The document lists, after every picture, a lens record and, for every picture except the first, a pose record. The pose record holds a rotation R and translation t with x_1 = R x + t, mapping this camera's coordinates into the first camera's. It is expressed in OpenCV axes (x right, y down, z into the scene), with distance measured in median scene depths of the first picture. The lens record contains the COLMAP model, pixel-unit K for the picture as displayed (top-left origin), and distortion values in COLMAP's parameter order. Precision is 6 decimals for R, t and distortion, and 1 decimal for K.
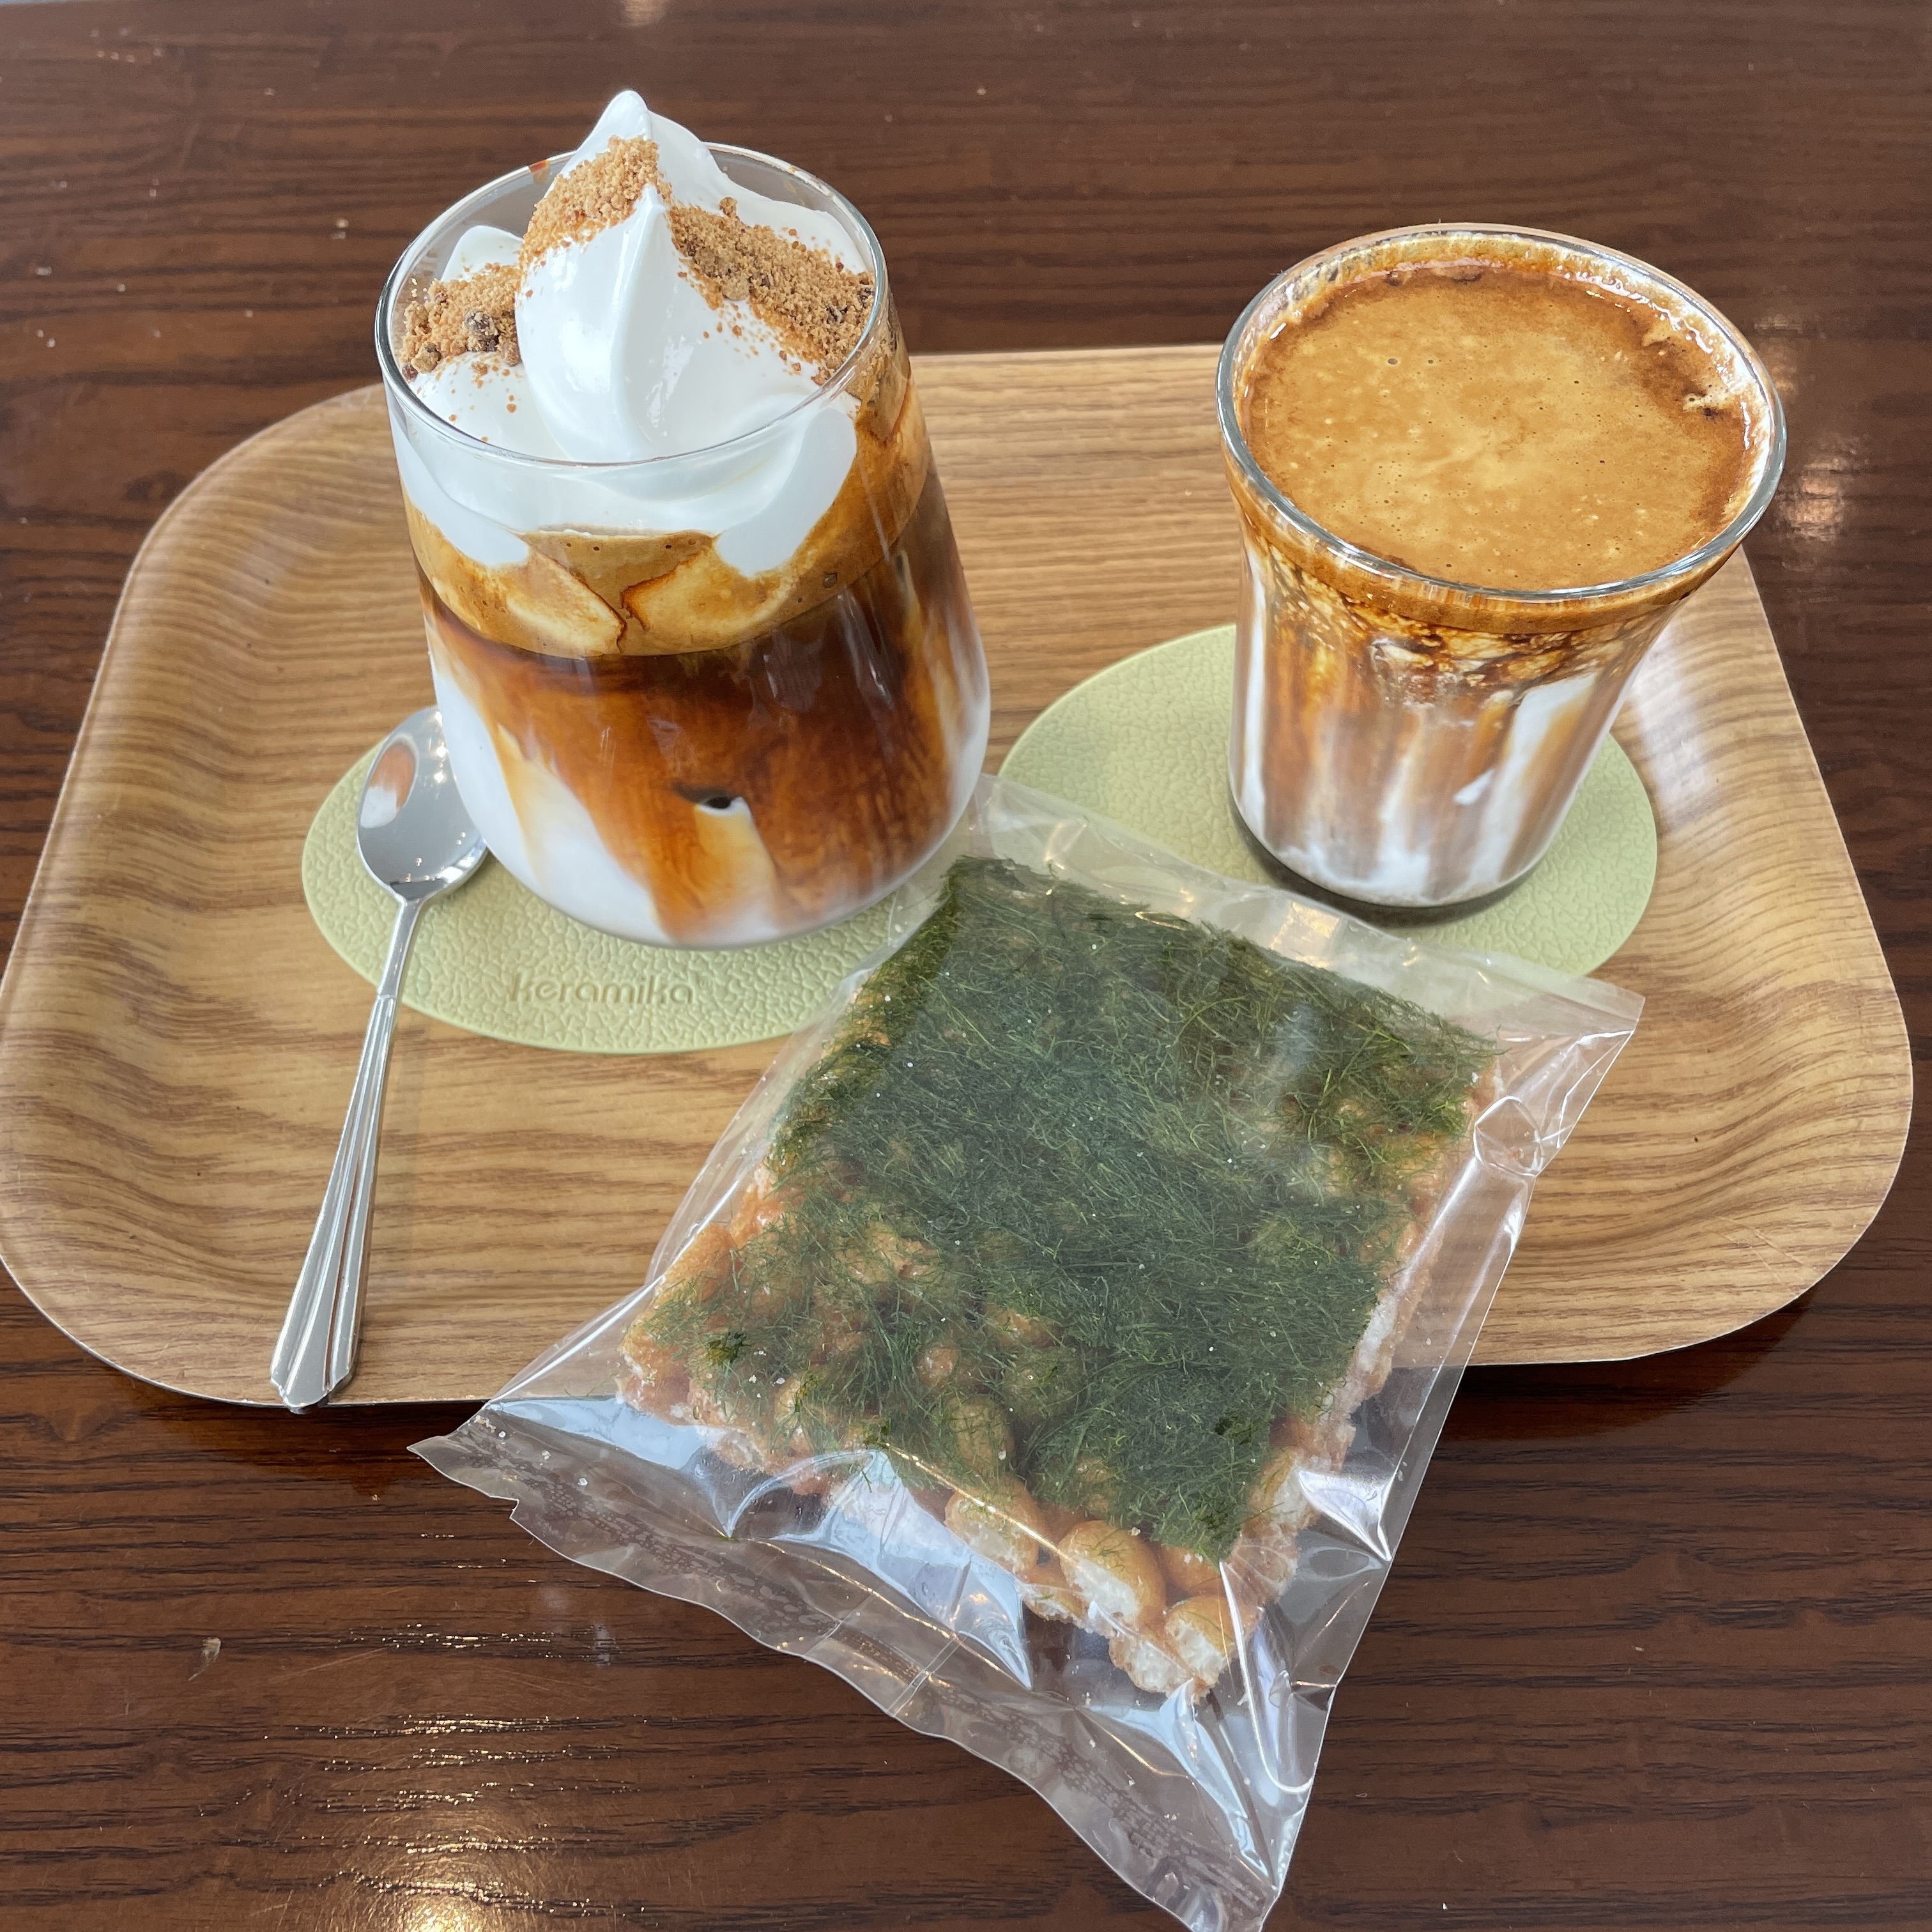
lens RADIAL K [[1936.5, 0, 971.9], [0, 1936.5, 970.2], [0, 0, 1]] dist [0.004334, 0.000000]
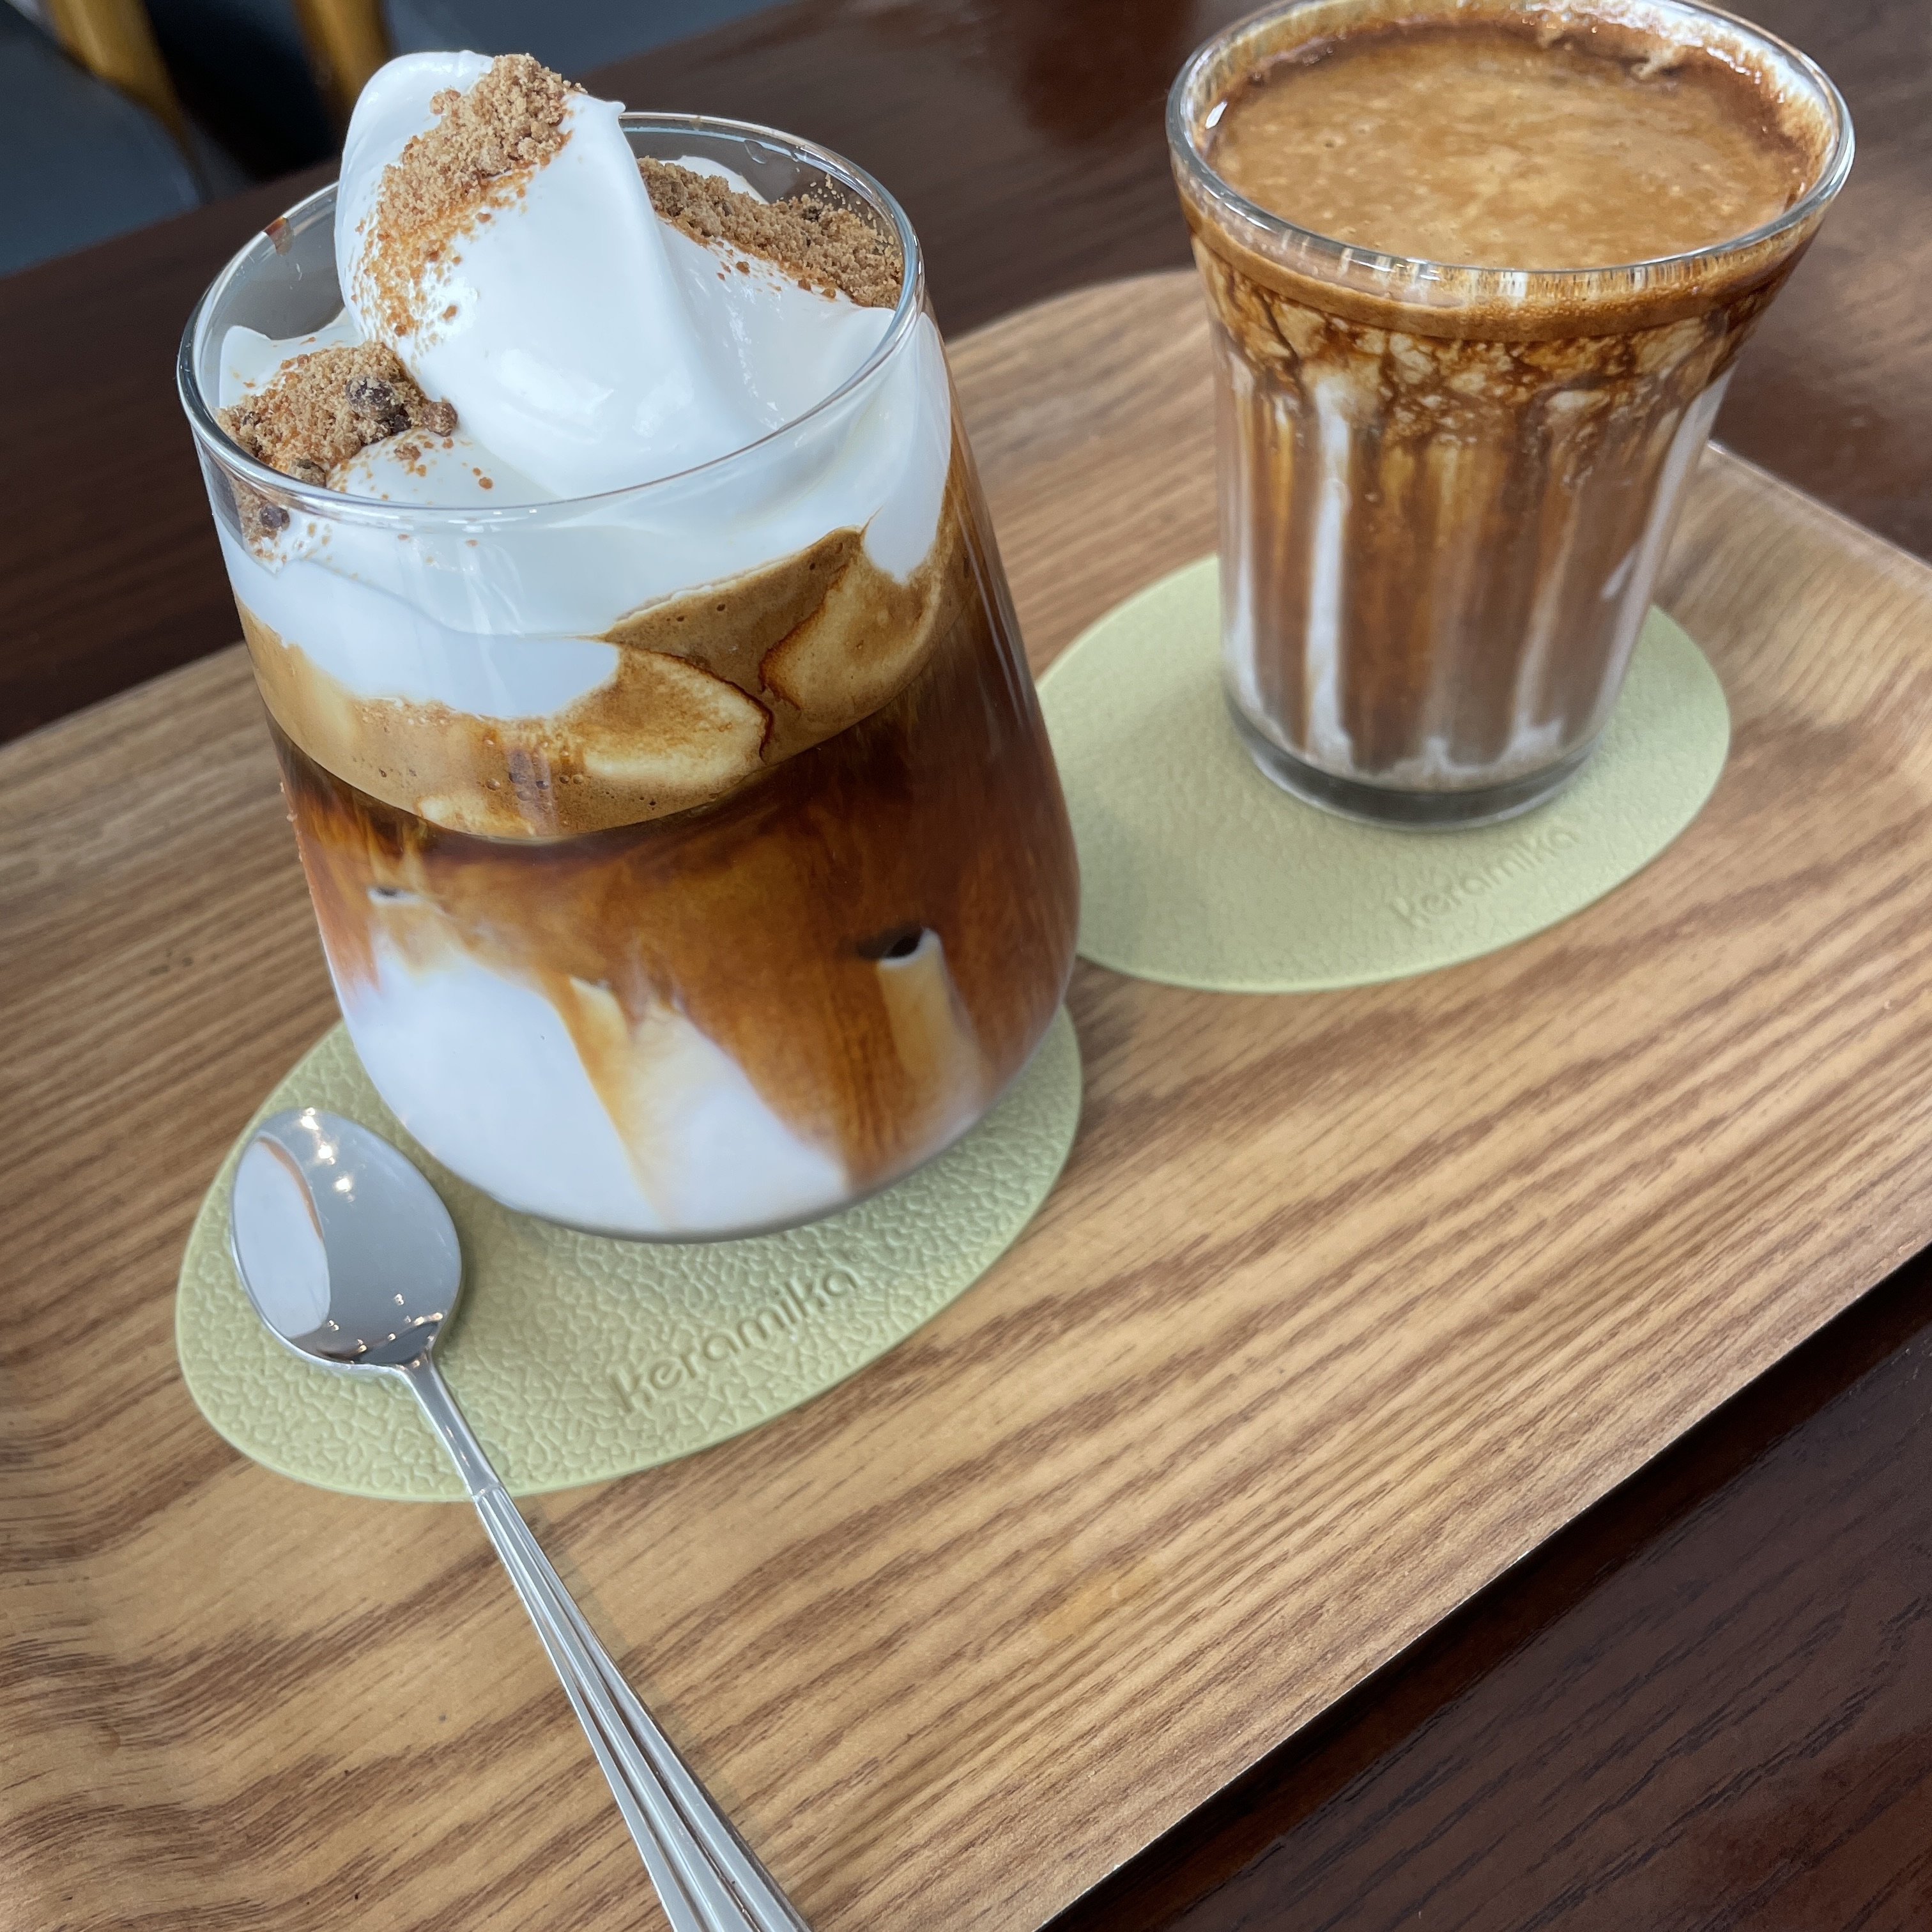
lens RADIAL K [[1936.5, 0, 959.6], [0, 1936.5, 961.5], [0, 0, 1]] dist [0.004334, 0.000000]
pose [[0.835958, -0.427666, 0.343912, -0.345607], [0.477556, 0.875654, -0.071909, -0.021114], [-0.270395, 0.224350, 0.936244, 0.328077]]
